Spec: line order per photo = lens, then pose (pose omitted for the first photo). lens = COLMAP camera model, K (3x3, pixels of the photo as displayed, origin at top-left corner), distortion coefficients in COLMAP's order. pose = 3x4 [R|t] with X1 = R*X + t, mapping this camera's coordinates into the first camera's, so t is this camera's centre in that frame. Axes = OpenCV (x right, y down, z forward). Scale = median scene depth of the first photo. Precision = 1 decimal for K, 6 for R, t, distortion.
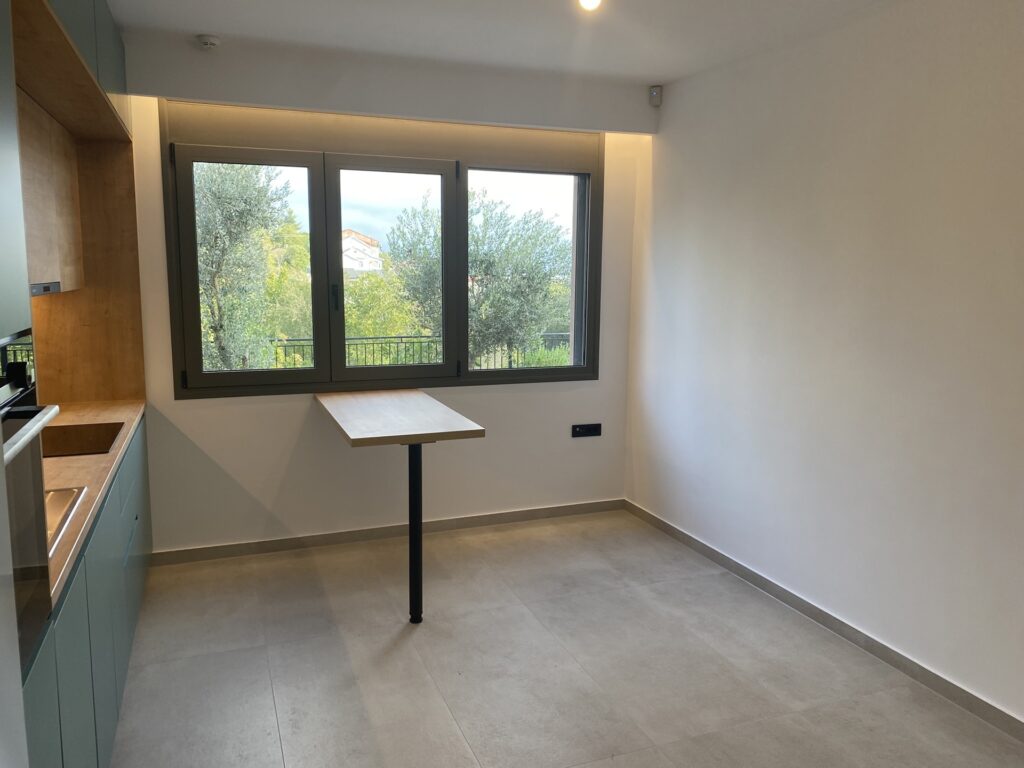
lens RADIAL K [[784.4, 0, 505.9], [0, 784.4, 376.4], [0, 0, 1]] dist [0.147961, -0.187360]
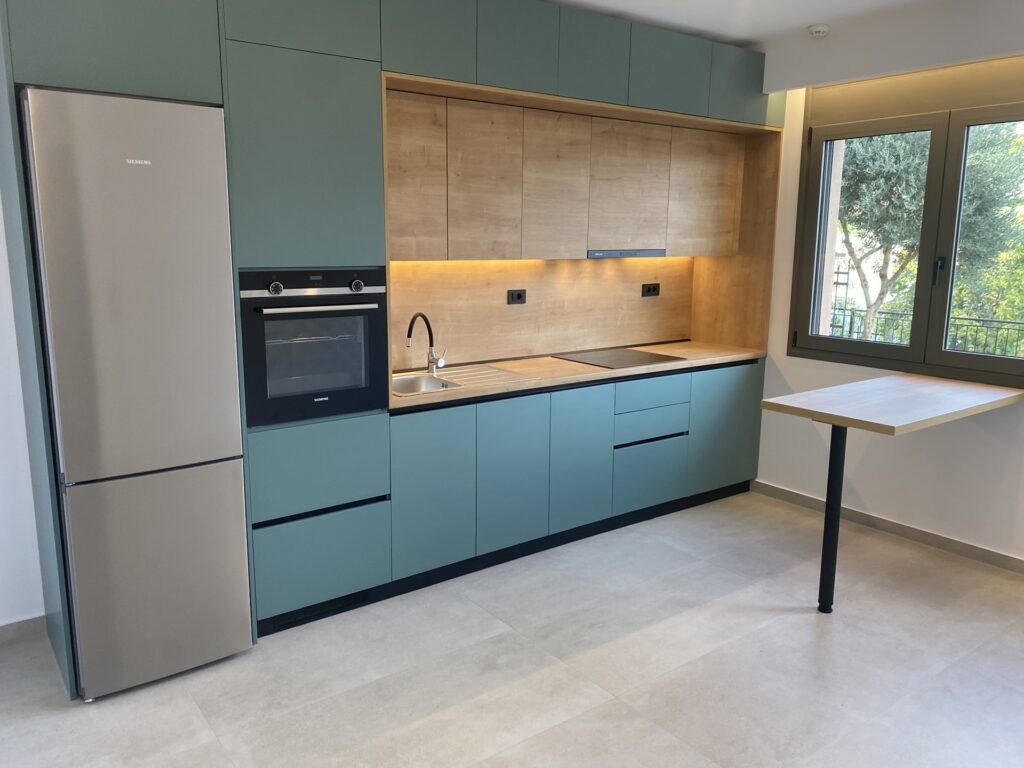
lens RADIAL K [[789.0, 0, 515.9], [0, 789.0, 396.0], [0, 0, 1]] dist [0.046717, -0.115660]
pose [[0.282746, 0.182247, -0.941722, 0.581543], [-0.137126, 0.979380, 0.148363, -0.031252], [0.949342, 0.087185, 0.301907, 0.314720]]
